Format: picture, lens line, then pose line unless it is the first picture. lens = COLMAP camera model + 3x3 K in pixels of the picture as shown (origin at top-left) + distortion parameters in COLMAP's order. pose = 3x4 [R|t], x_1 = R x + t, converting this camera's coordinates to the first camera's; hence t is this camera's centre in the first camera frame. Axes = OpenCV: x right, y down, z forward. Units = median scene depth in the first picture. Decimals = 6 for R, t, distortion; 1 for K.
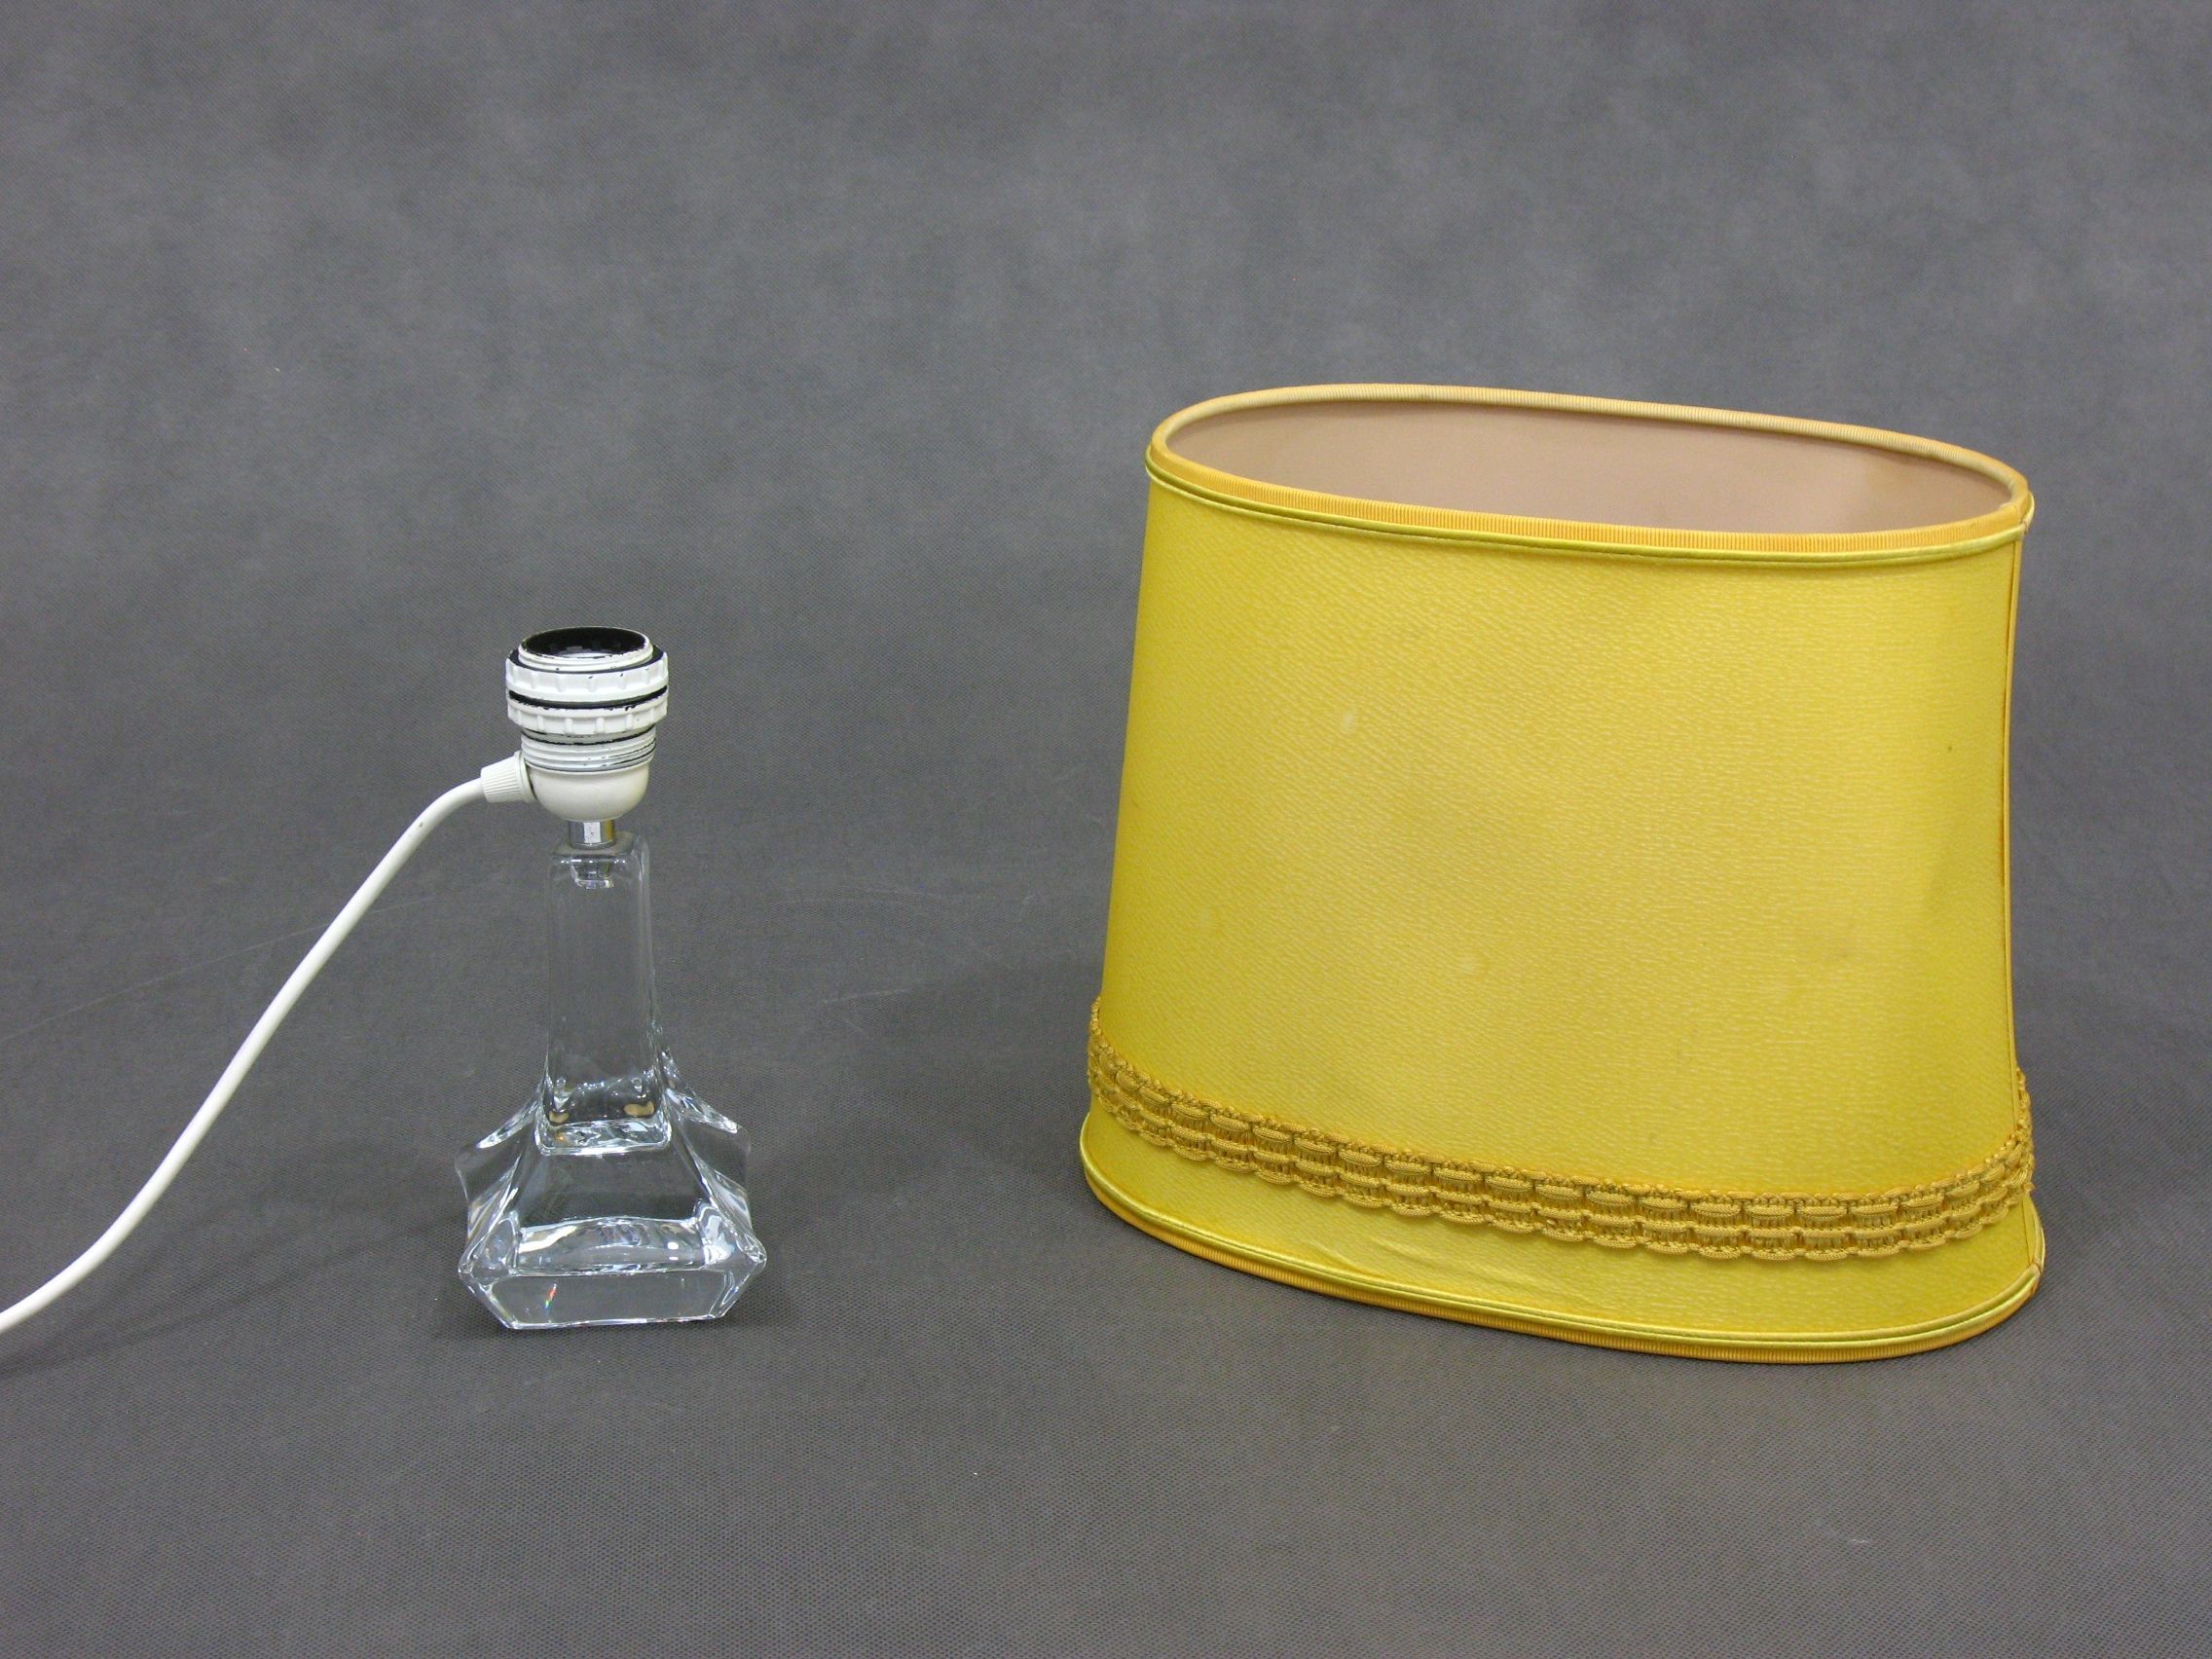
lens RADIAL K [[3854.4, 0, 1106.0], [0, 3854.4, 829.5], [0, 0, 1]] dist [-0.051167, 0.151011]
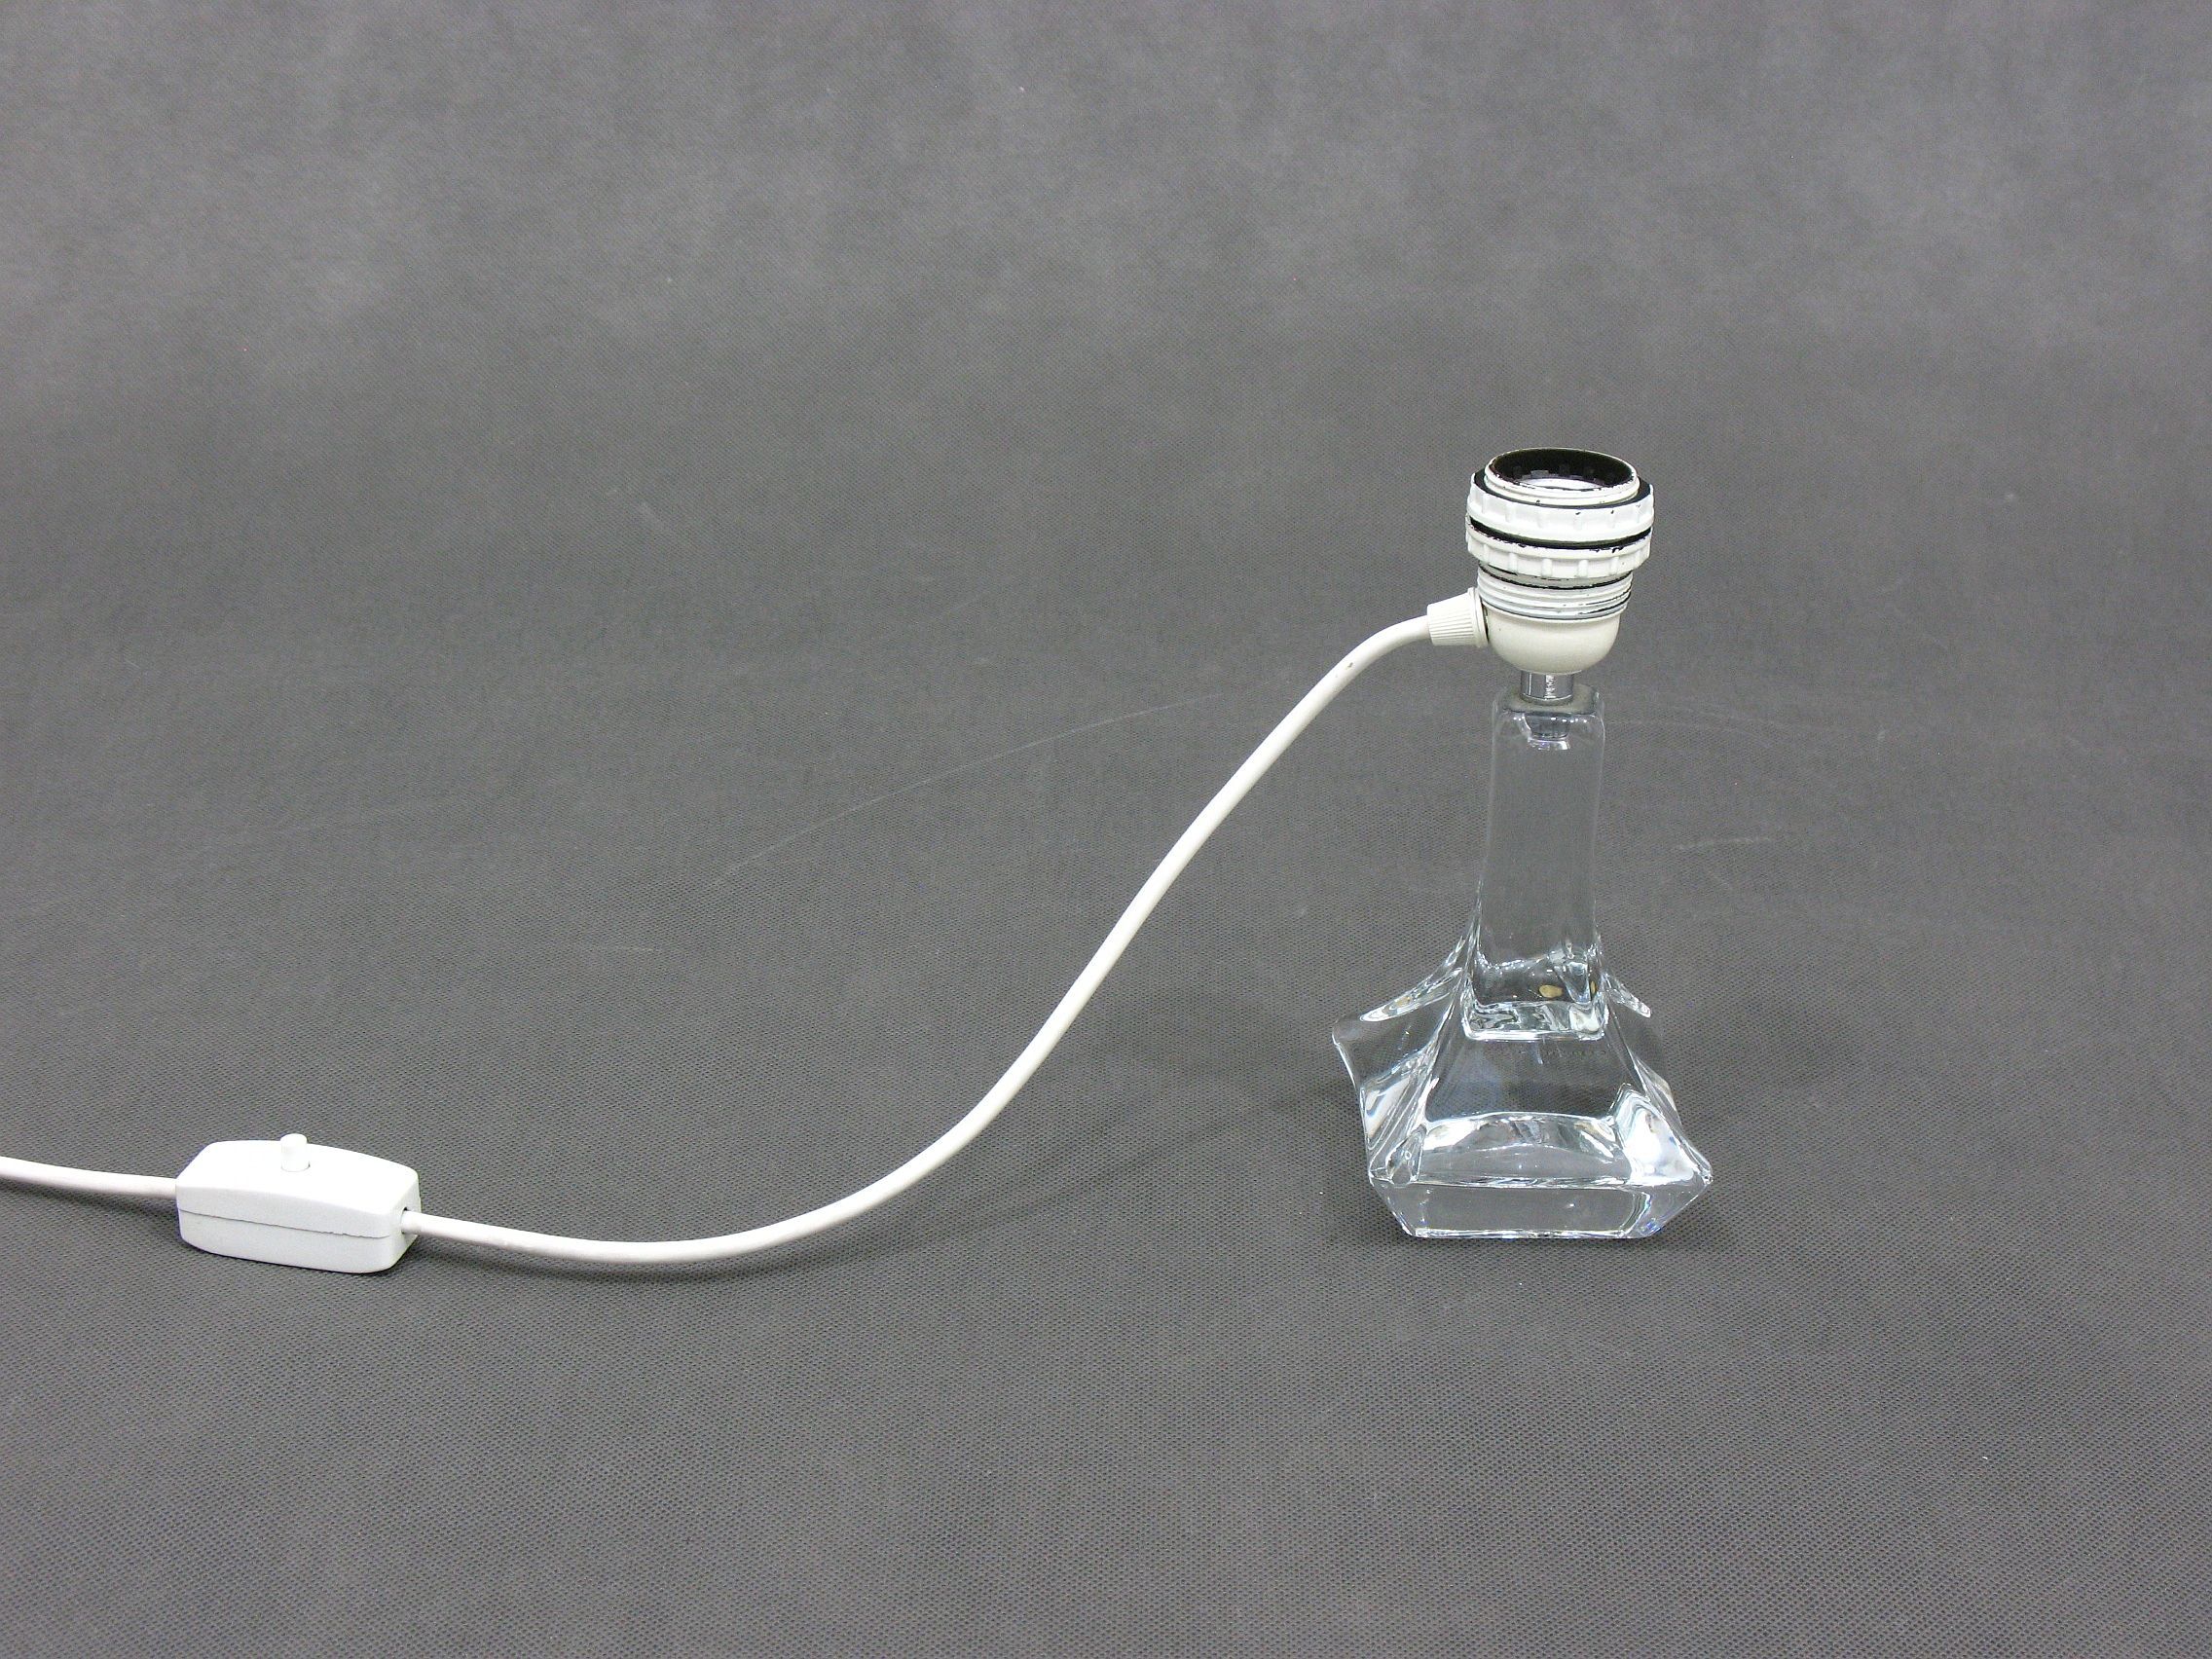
lens RADIAL K [[3854.4, 0, 1106.0], [0, 3854.4, 829.5], [0, 0, 1]] dist [-0.051167, 0.151011]
pose [[0.993344, 0.058746, -0.099082, -0.144570], [-0.050273, 0.995030, 0.085952, -0.036672], [0.103639, -0.080399, 0.991360, 0.121876]]
